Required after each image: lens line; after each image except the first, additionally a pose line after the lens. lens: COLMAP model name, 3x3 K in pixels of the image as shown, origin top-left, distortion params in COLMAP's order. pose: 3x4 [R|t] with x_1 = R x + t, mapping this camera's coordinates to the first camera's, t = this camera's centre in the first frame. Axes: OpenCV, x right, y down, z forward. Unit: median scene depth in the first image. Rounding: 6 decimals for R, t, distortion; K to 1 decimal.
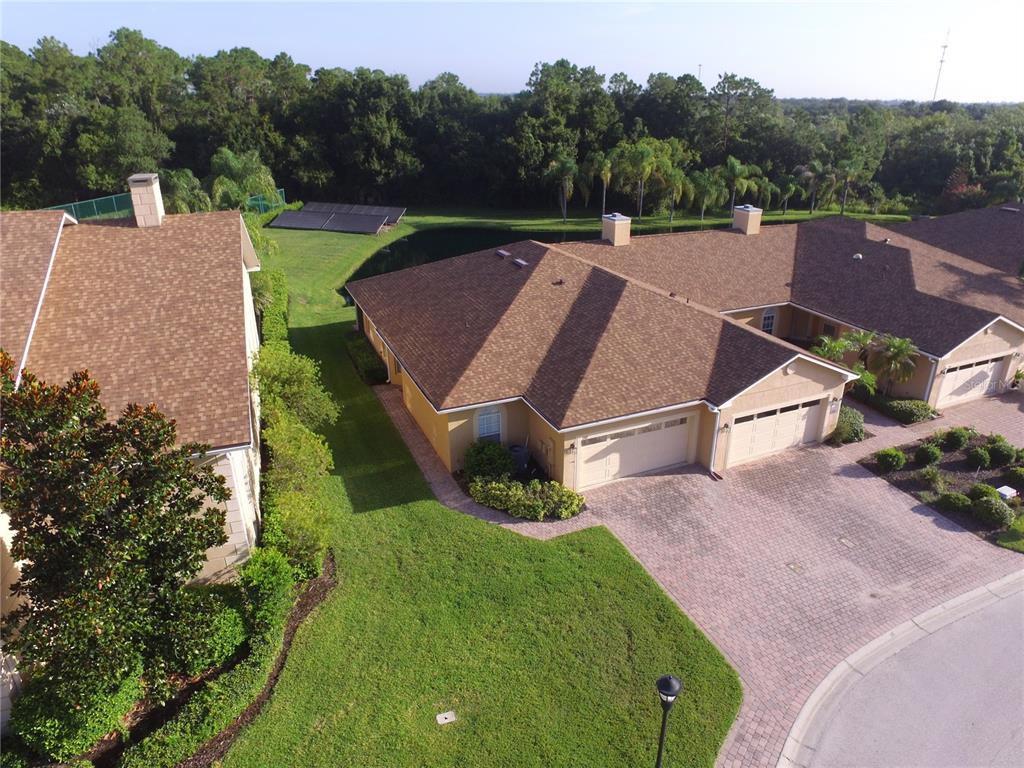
lens RADIAL K [[681.2, 0, 533.0], [0, 681.2, 379.1], [0, 0, 1]] dist [-0.114258, 0.085208]
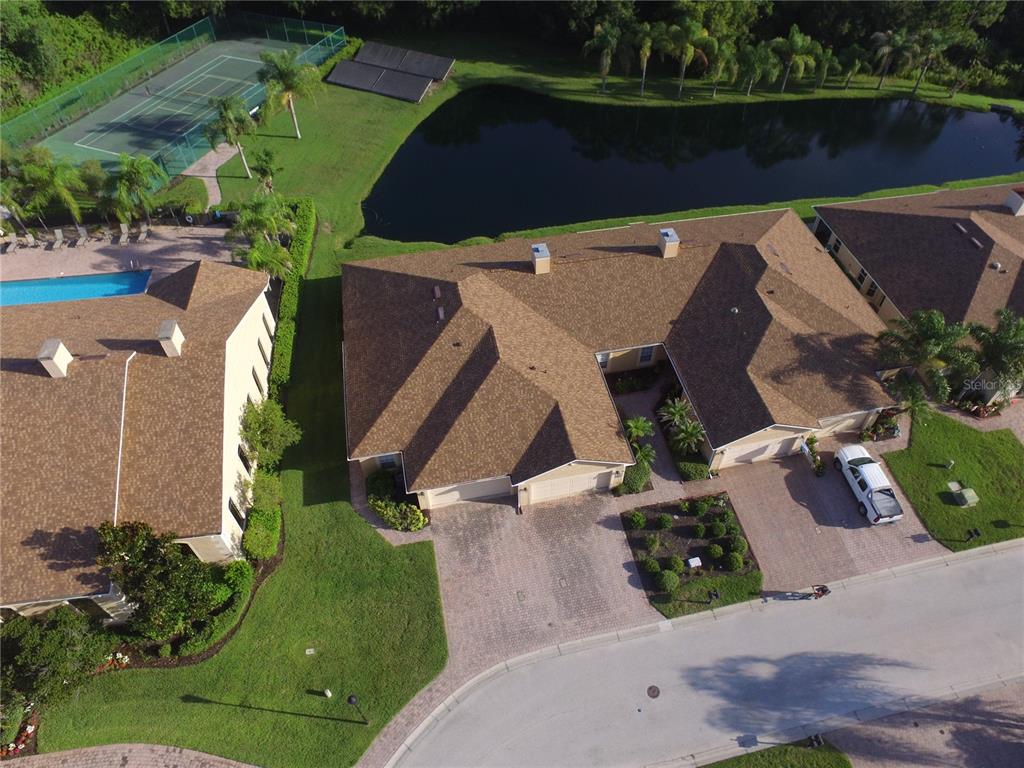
lens RADIAL K [[681.2, 0, 533.0], [0, 681.2, 379.1], [0, 0, 1]] dist [-0.114258, 0.085208]
pose [[0.976904, 0.163939, -0.137048, 0.466560], [-0.088716, 0.894669, 0.437833, -0.836752], [0.194390, -0.415562, 0.888550, -0.297057]]
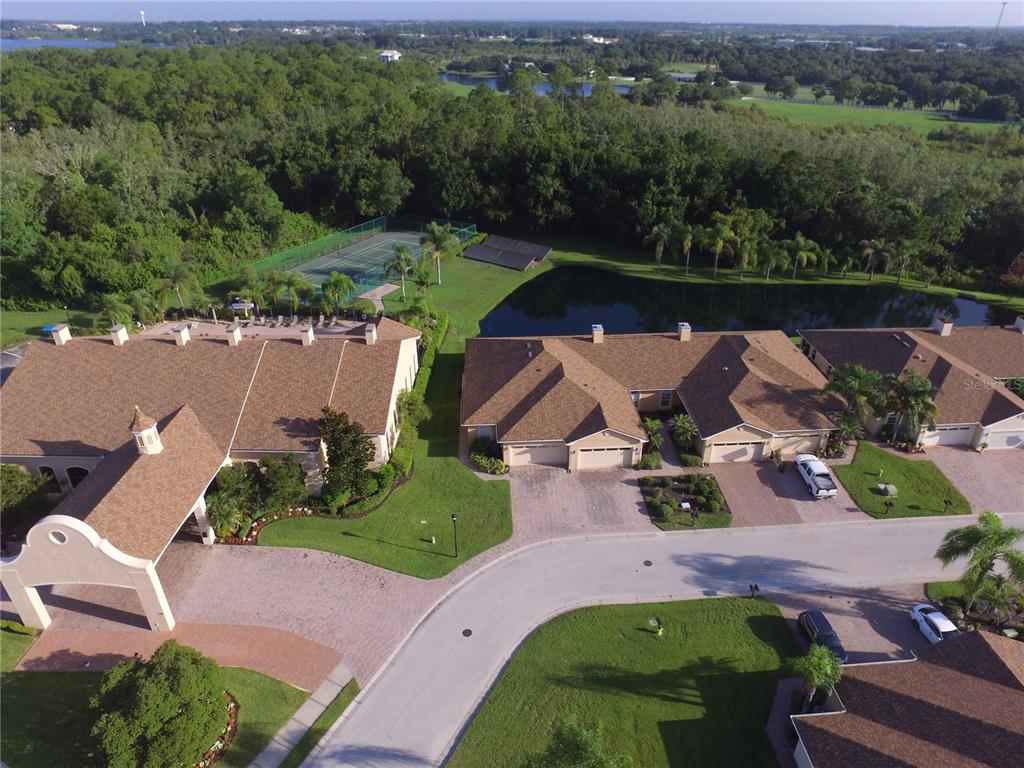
lens RADIAL K [[681.2, 0, 533.0], [0, 681.2, 379.1], [0, 0, 1]] dist [-0.114258, 0.085208]
pose [[0.937252, 0.166867, -0.306129, 0.822102], [-0.136547, 0.983572, 0.118075, -0.437187], [0.320802, -0.068865, 0.944639, -1.274745]]
